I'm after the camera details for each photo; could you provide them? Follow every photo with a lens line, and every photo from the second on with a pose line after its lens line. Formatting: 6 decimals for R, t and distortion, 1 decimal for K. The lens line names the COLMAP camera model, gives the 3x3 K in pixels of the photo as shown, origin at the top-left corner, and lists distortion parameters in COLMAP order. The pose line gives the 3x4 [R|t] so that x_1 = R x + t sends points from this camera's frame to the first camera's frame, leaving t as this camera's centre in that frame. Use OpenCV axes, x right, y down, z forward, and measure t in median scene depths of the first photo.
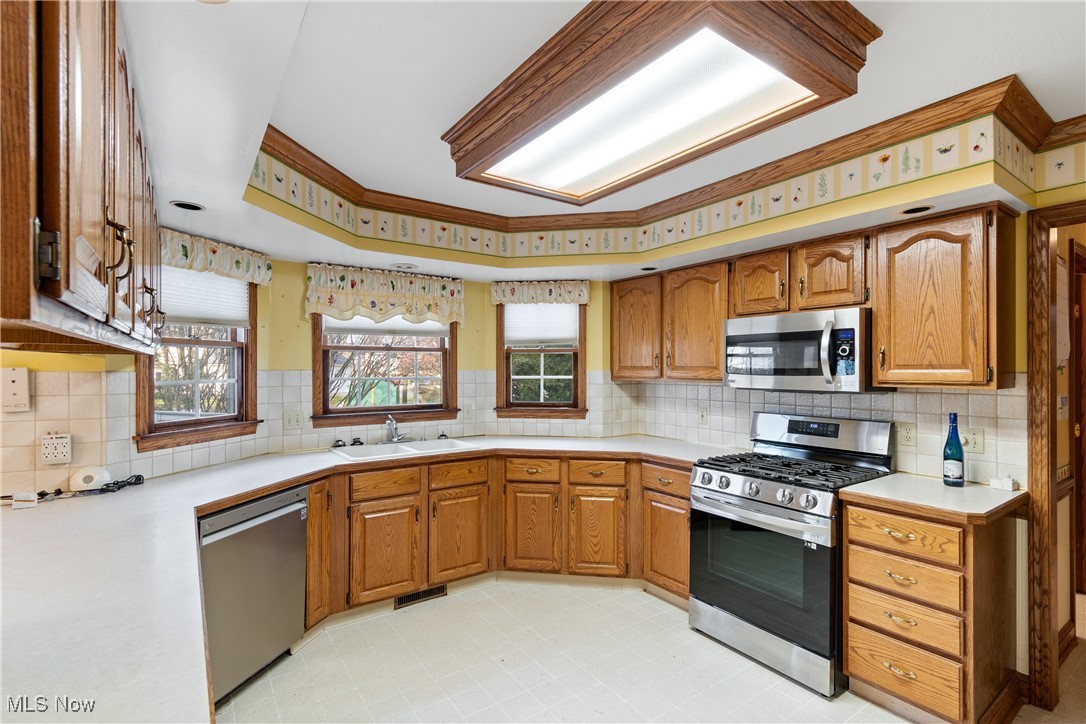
lens RADIAL K [[517.2, 0, 554.8], [0, 517.2, 367.4], [0, 0, 1]] dist [0.000646, 0.000395]
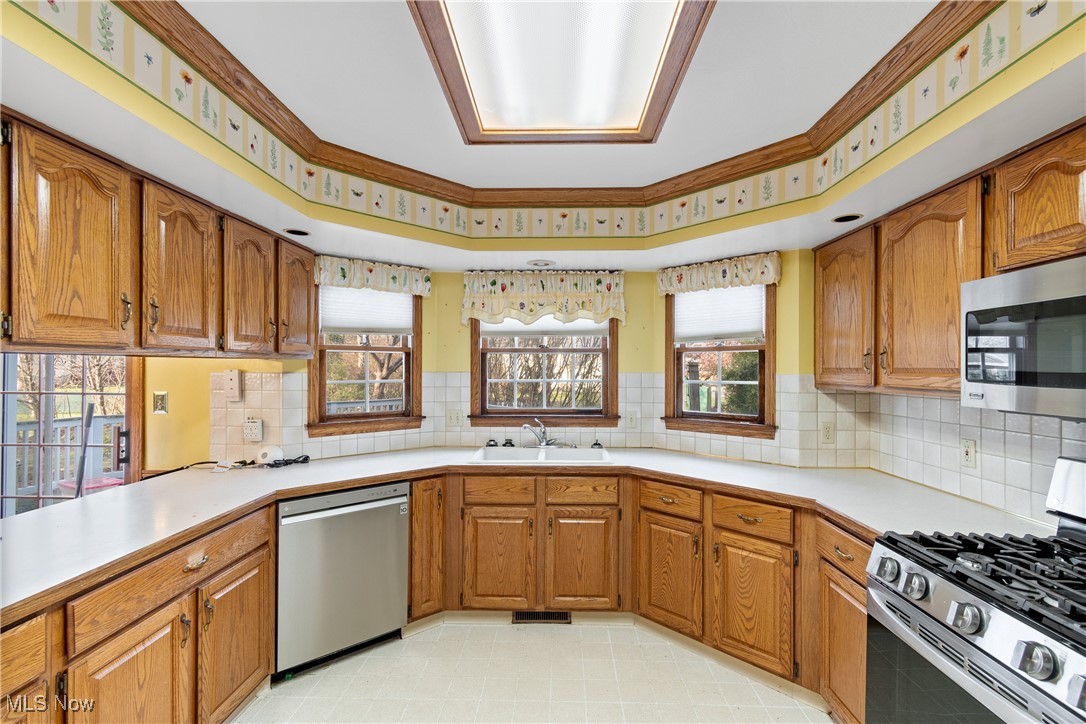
lens RADIAL K [[488.7, 0, 543.5], [0, 488.7, 367.7], [0, 0, 1]] dist [0.001806, 0.000106]
pose [[0.793780, -0.000844, -0.608205, 0.267227], [-0.000568, 0.999998, -0.002128, -0.001451], [0.608205, 0.002035, 0.793777, 0.296672]]
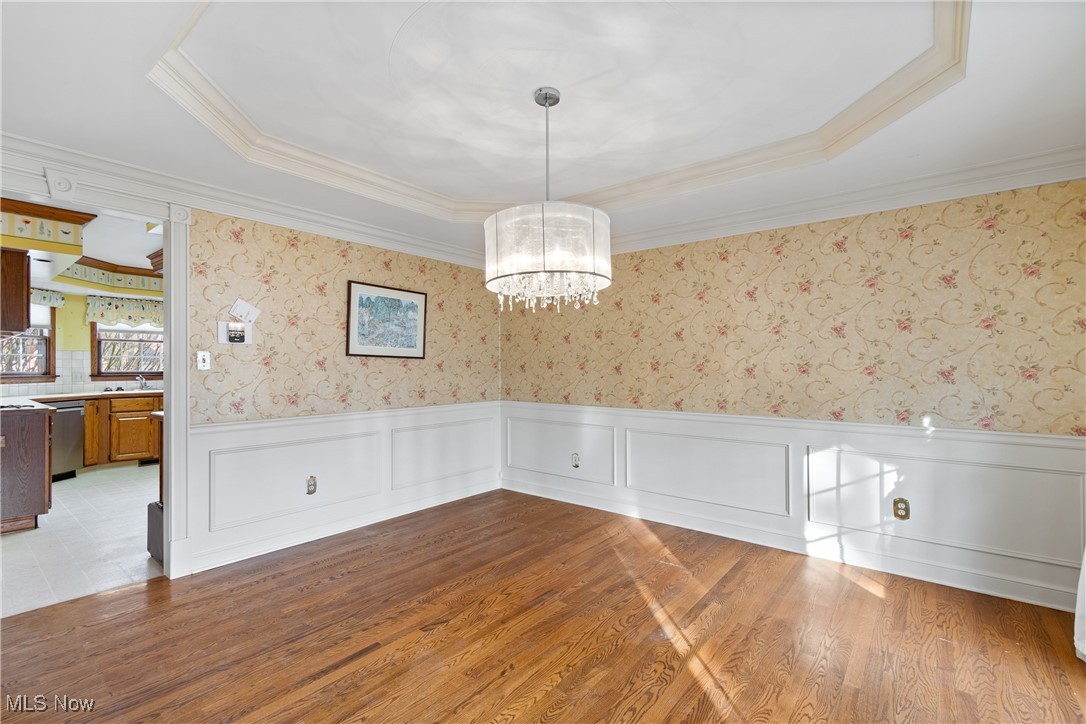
lens RADIAL K [[488.7, 0, 544.6], [0, 488.7, 366.8], [0, 0, 1]] dist [0.001806, 0.000106]
pose [[0.963092, -0.002193, 0.269164, 0.682484], [0.001976, 0.999997, 0.001078, 0.065818], [-0.269166, -0.000506, 0.963094, -1.236464]]
